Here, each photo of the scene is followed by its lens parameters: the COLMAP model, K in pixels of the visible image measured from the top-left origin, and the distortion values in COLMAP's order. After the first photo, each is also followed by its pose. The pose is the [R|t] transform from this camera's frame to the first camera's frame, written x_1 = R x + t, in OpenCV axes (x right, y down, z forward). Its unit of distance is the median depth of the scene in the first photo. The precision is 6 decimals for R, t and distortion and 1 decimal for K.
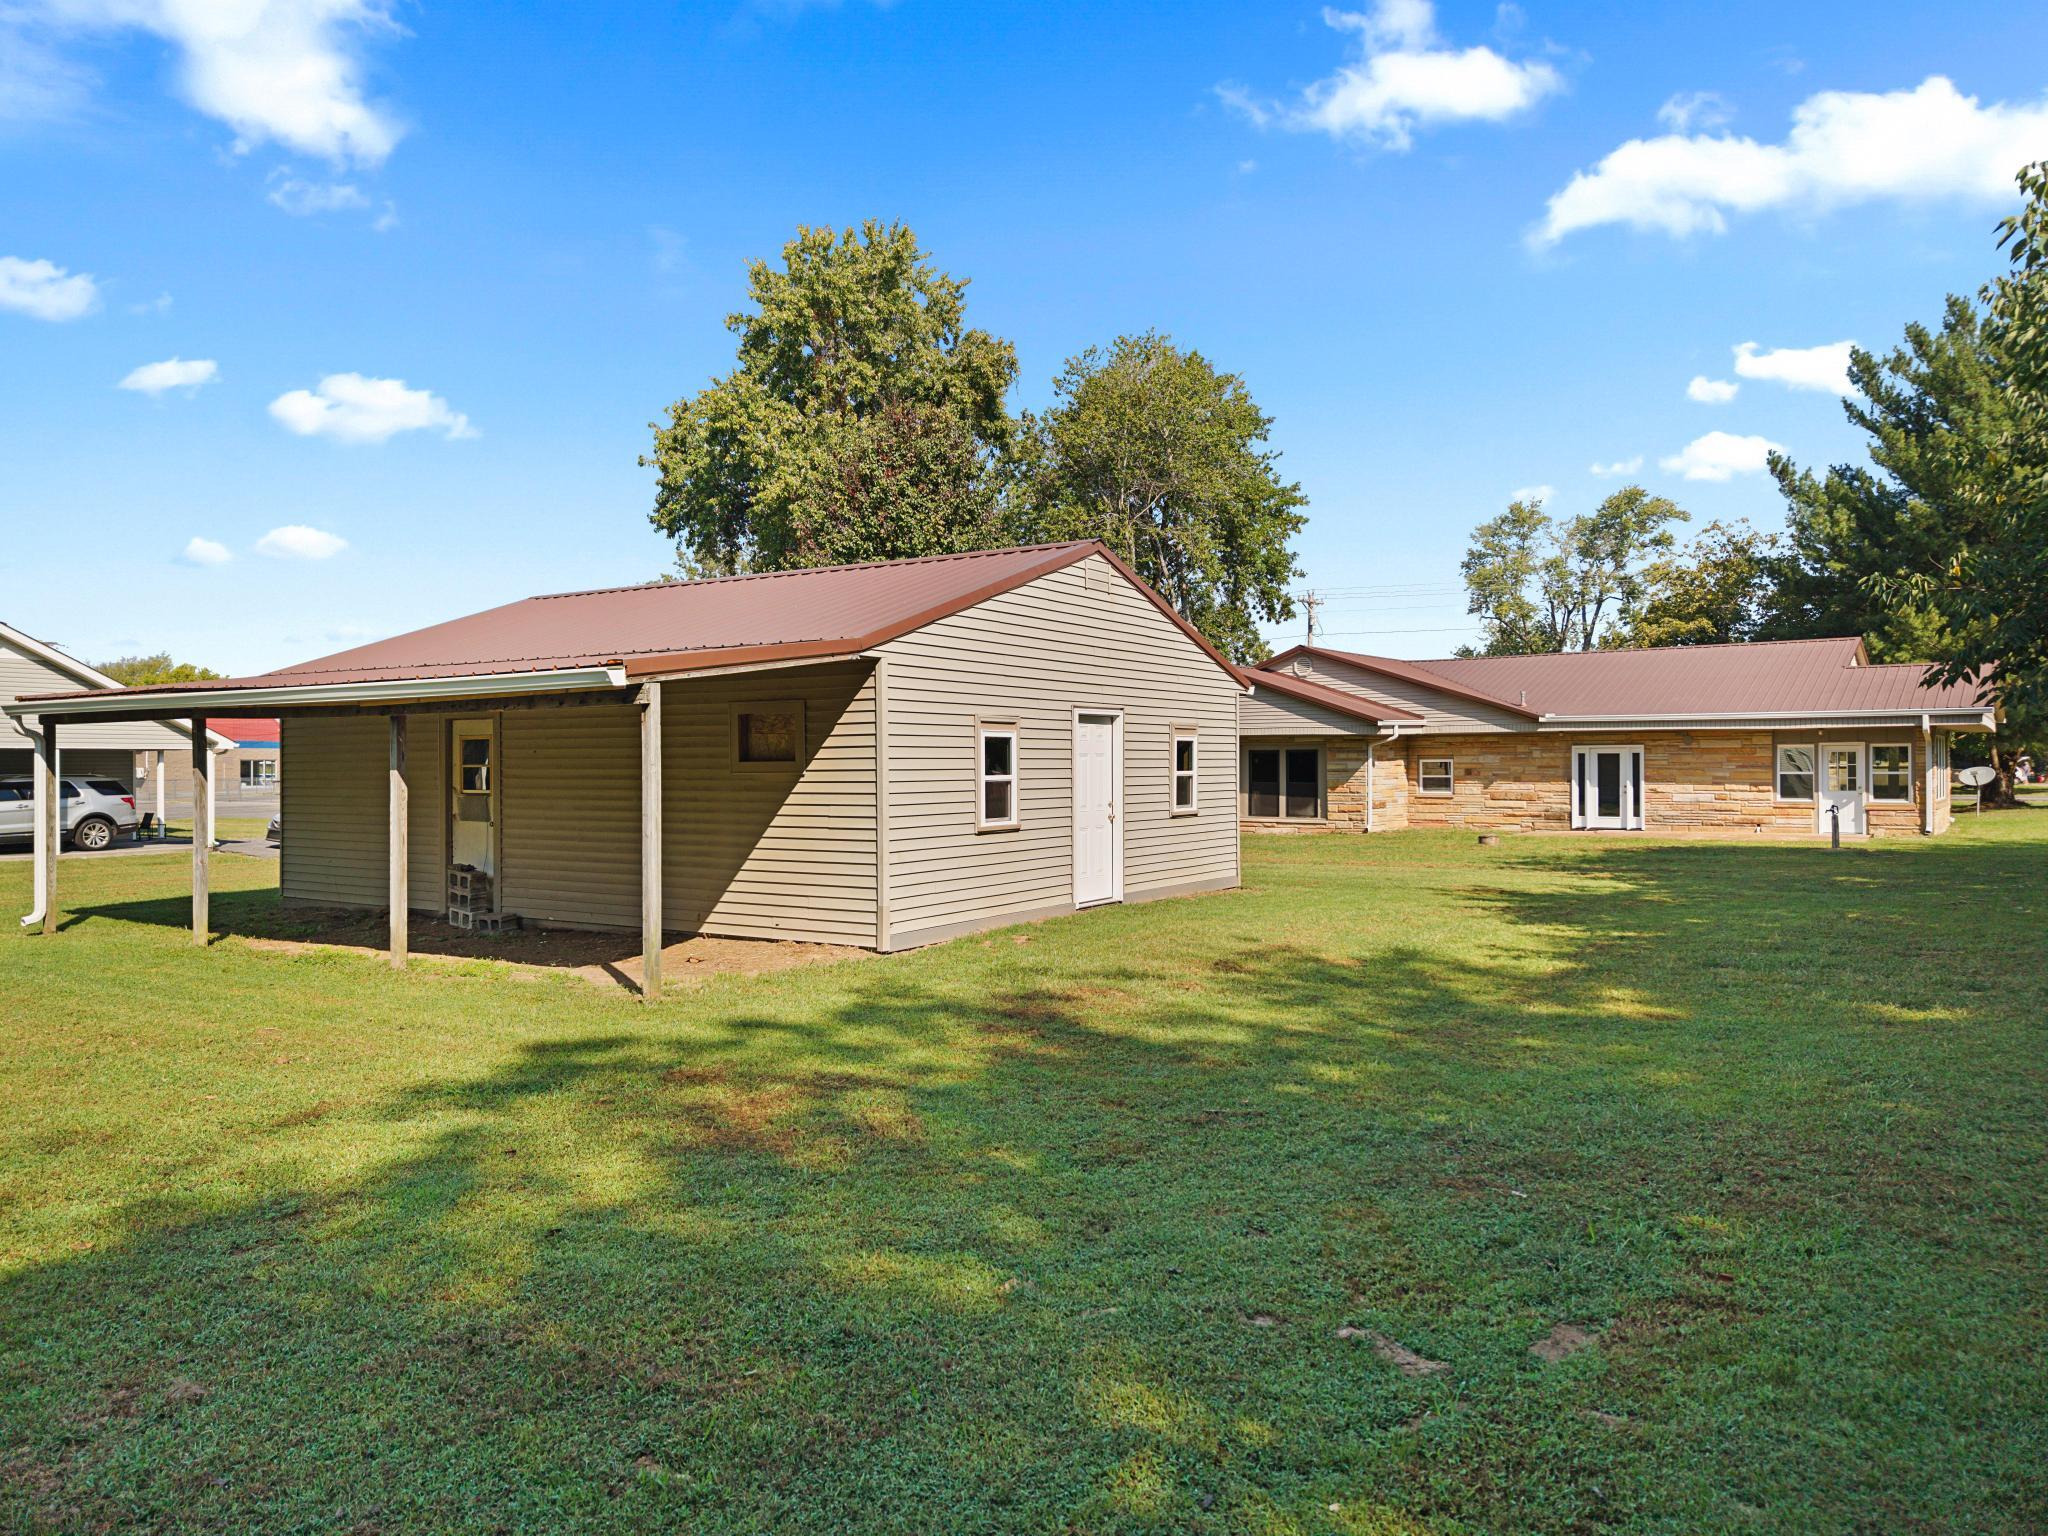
lens RADIAL K [[1426.3, 0, 950.6], [0, 1426.3, 767.1], [0, 0, 1]] dist [0.001680, -0.052157]
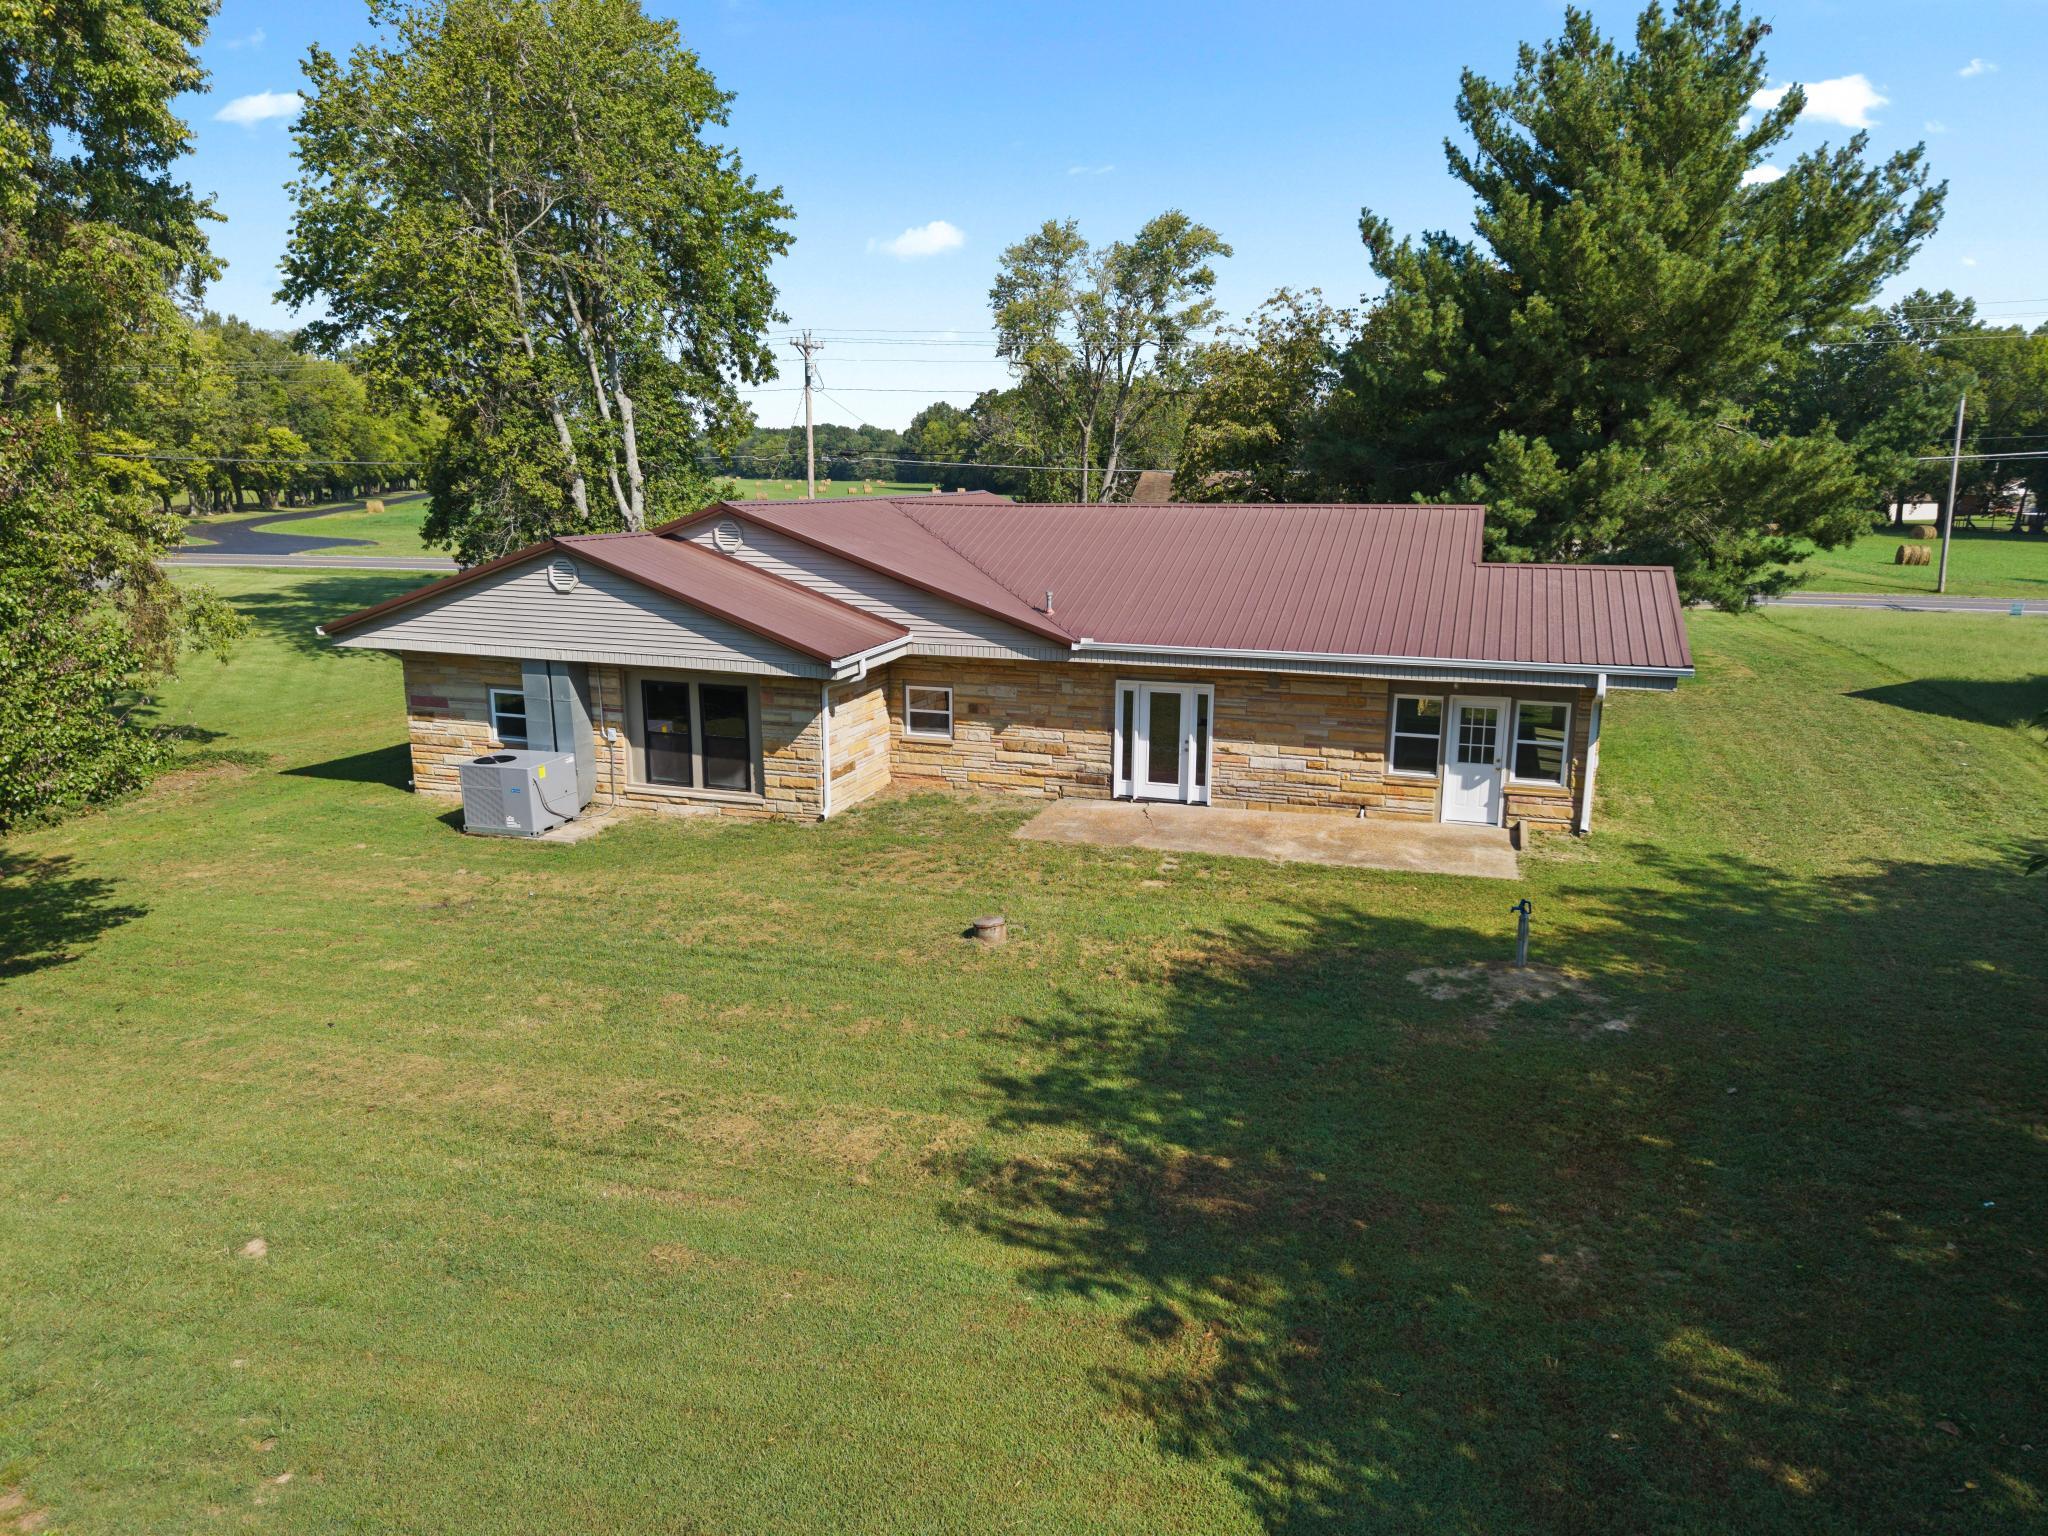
lens RADIAL K [[1408.5, 0, 1034.5], [0, 1408.5, 778.6], [0, 0, 1]] dist [0.063979, -0.154085]
pose [[0.933444, -0.072749, 0.351268, 0.128699], [-0.007049, 0.975311, 0.220722, -0.093598], [-0.358653, -0.208507, 0.909886, 0.314996]]
